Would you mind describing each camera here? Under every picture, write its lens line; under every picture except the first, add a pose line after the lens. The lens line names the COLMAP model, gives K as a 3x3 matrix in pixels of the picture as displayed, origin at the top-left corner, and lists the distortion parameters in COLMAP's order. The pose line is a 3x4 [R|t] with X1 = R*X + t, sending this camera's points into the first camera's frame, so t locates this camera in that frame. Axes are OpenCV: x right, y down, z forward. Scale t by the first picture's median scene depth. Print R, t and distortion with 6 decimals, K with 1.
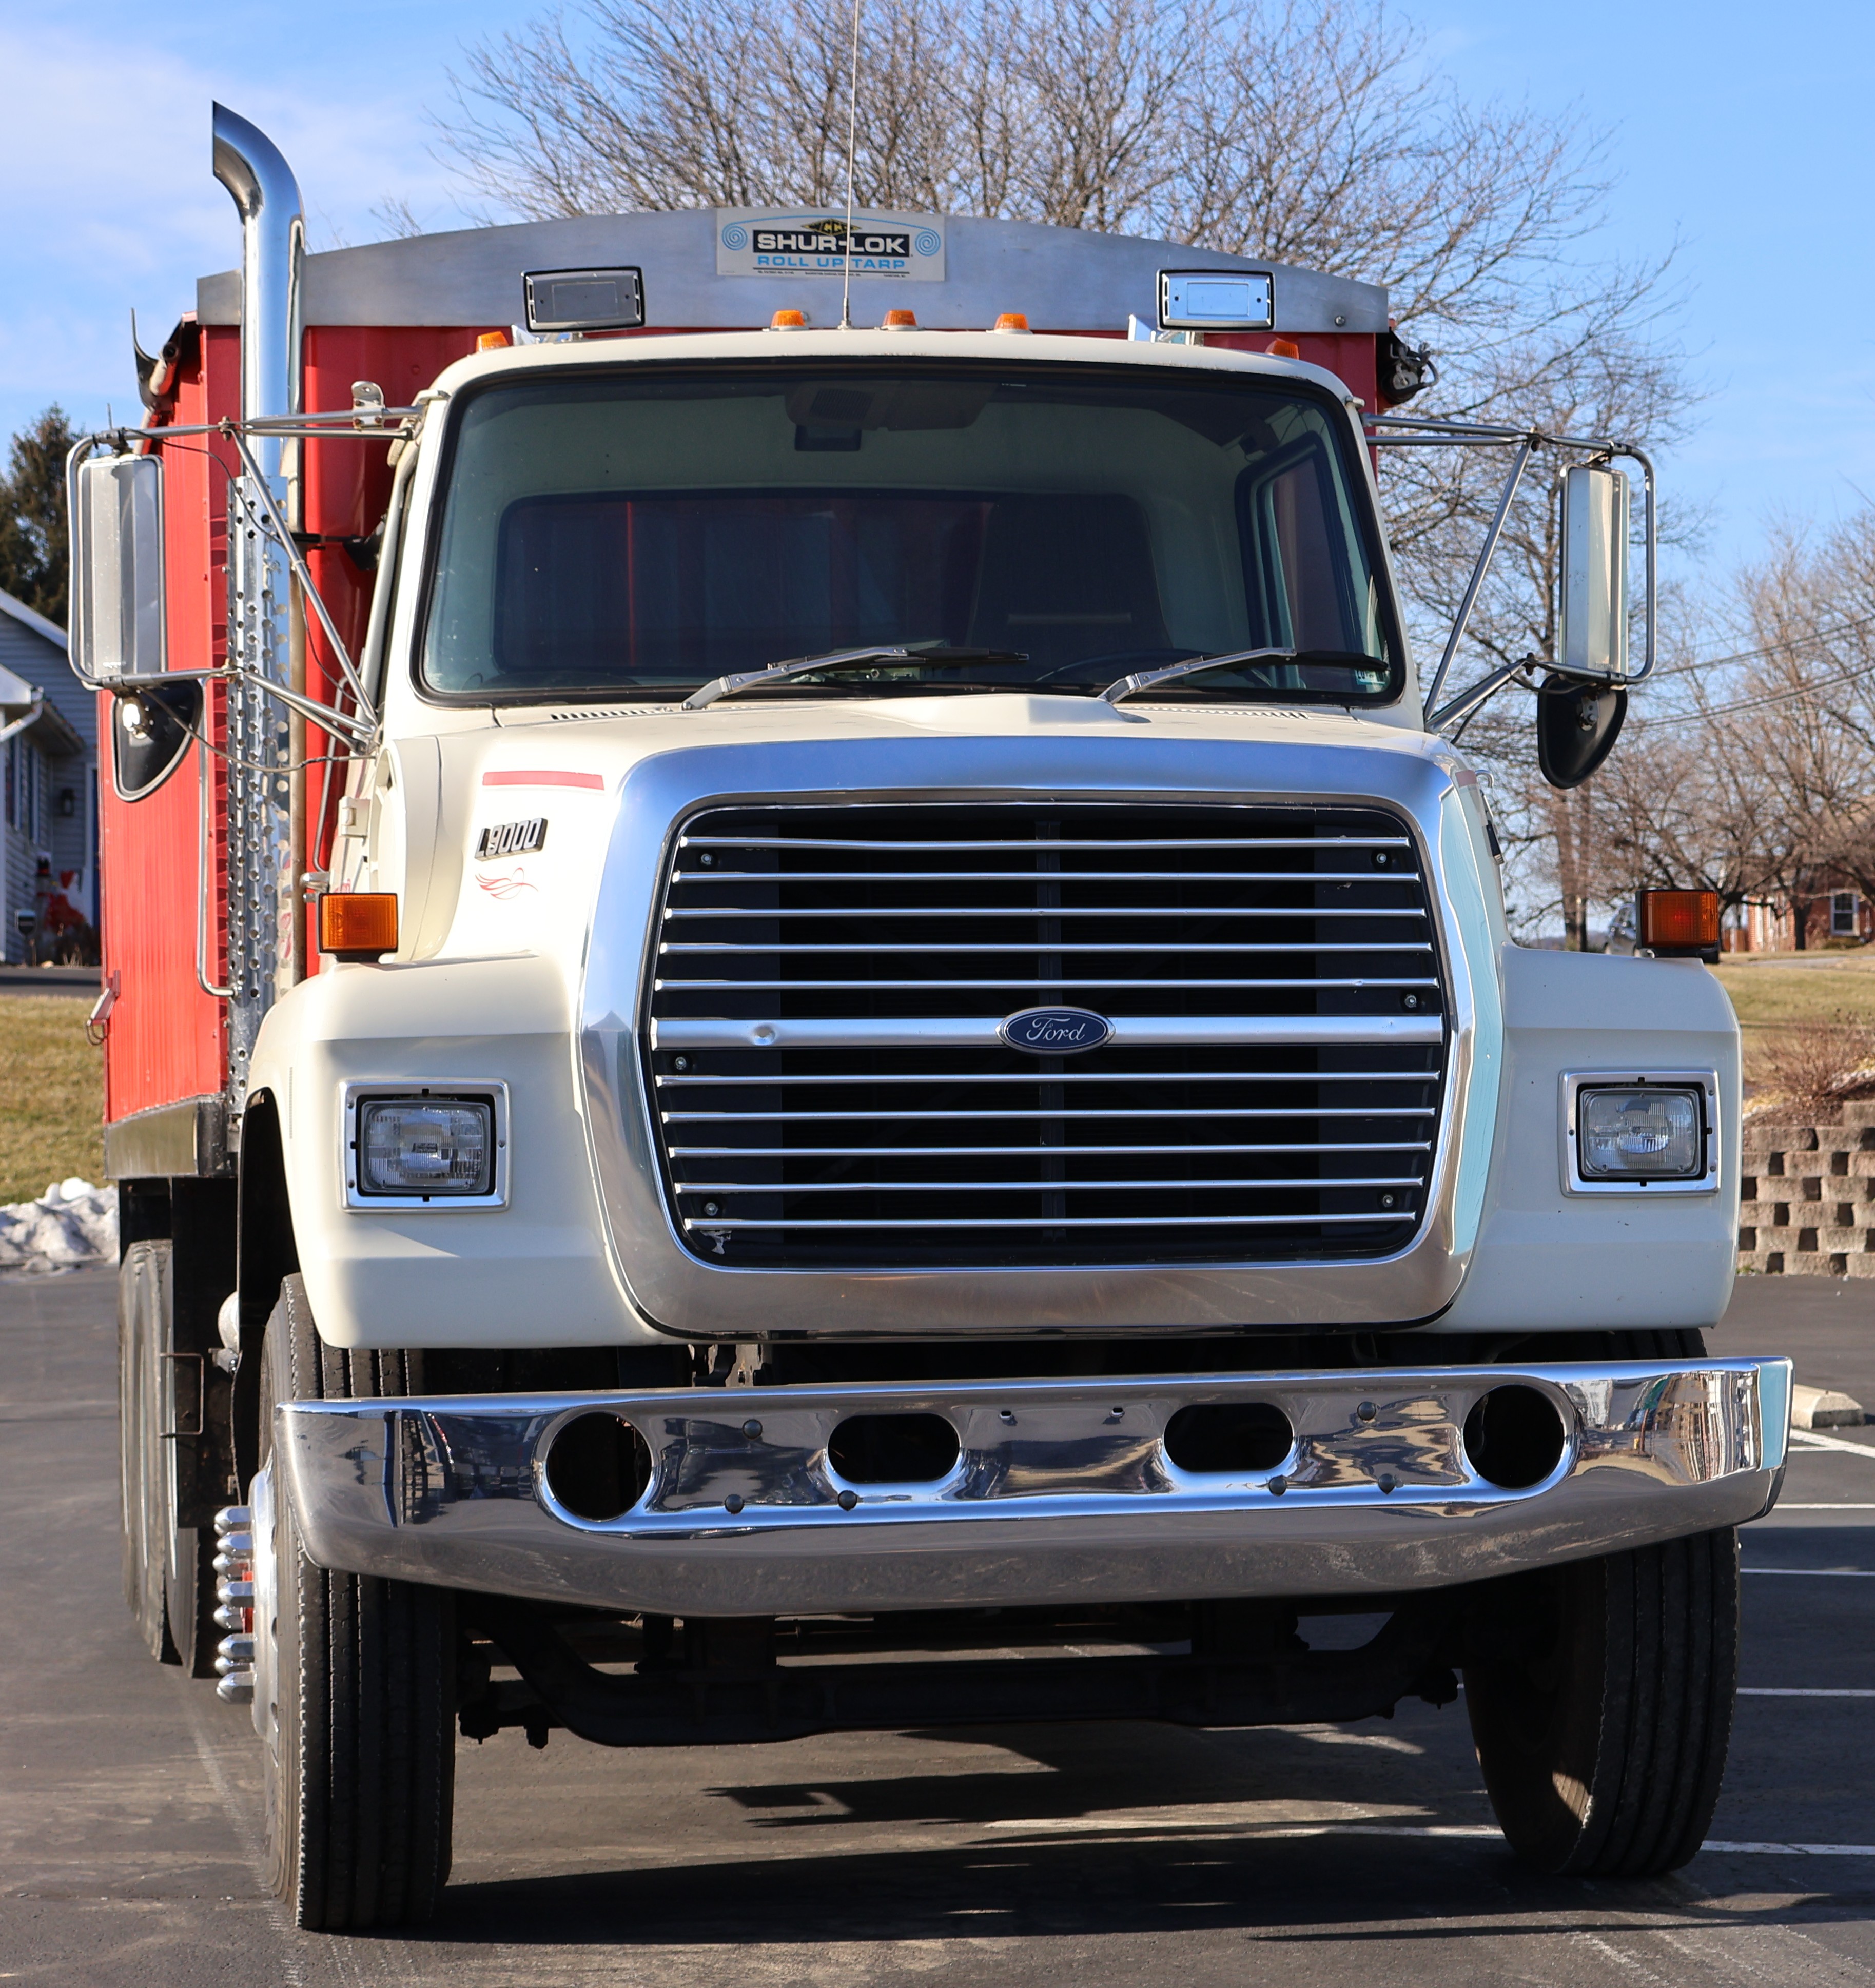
lens RADIAL K [[6140.3, 0, 936.6], [0, 6140.3, 926.6], [0, 0, 1]] dist [0.014034, 0.696347]
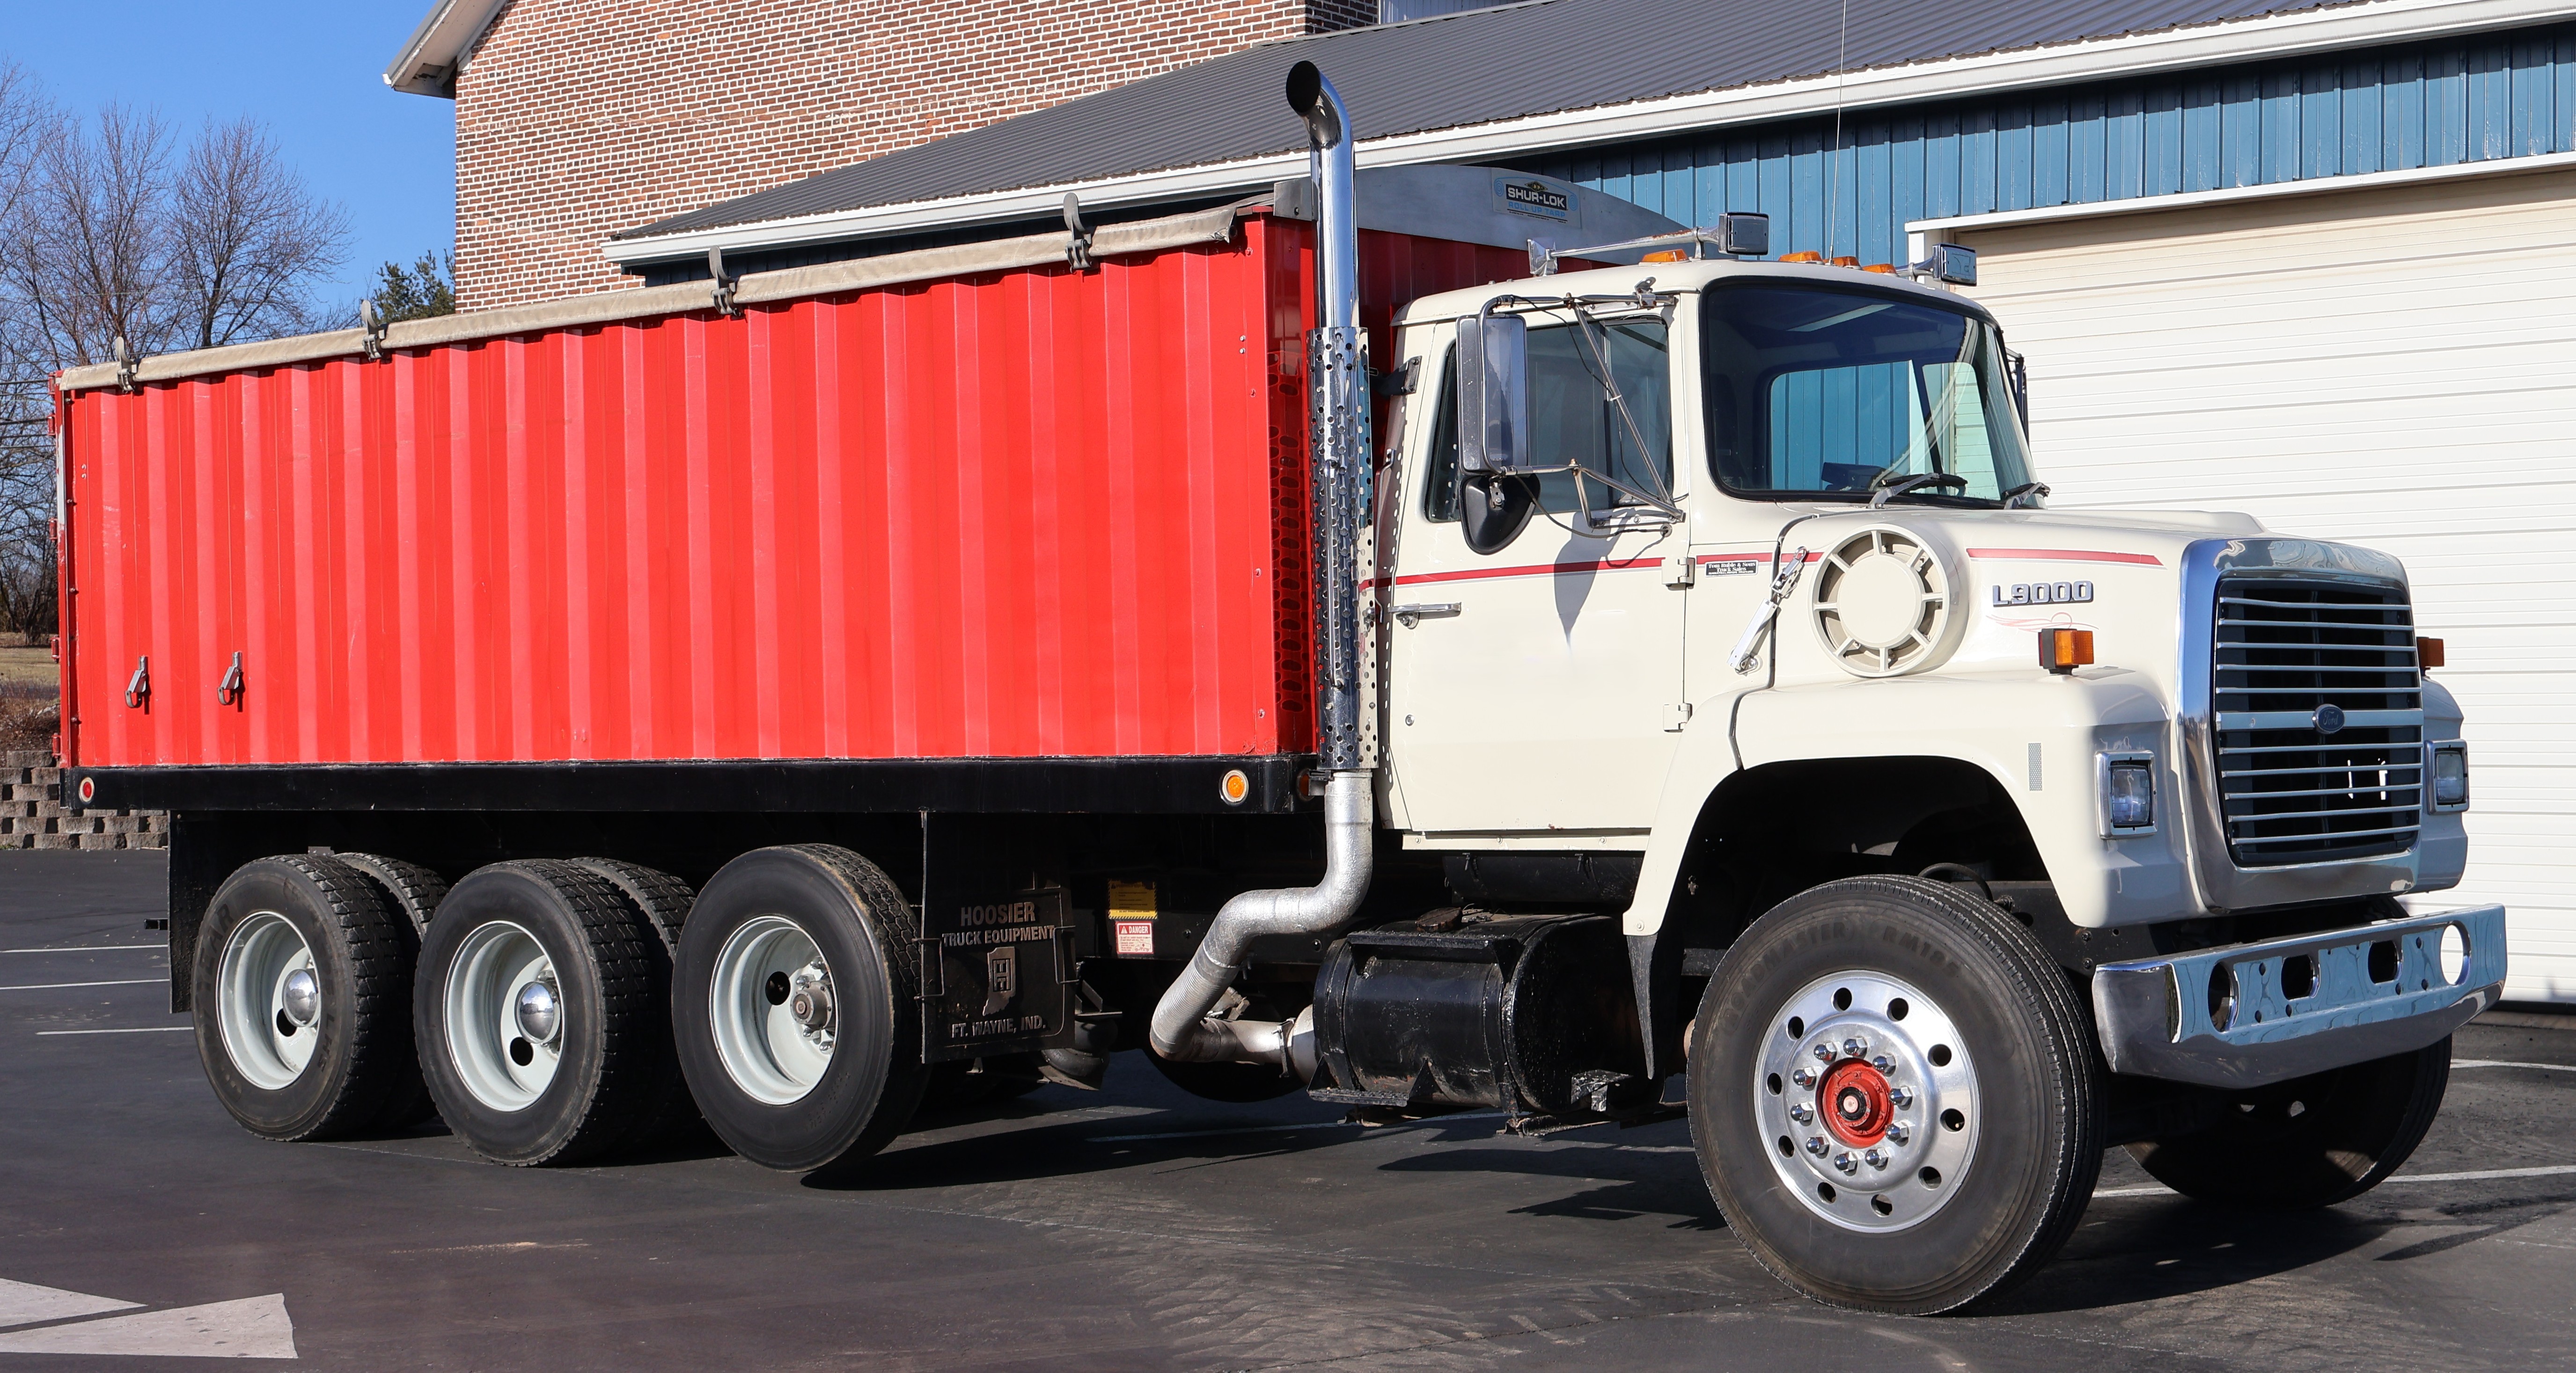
lens RADIAL K [[3723.9, 0, 1246.4], [0, 3723.9, 617.7], [0, 0, 1]] dist [-0.022746, -0.006493]
pose [[0.768266, 0.017114, 0.639901, -0.828423], [-0.017234, 0.999833, -0.006048, 0.000852], [-0.639898, -0.006381, 0.768433, 0.415619]]
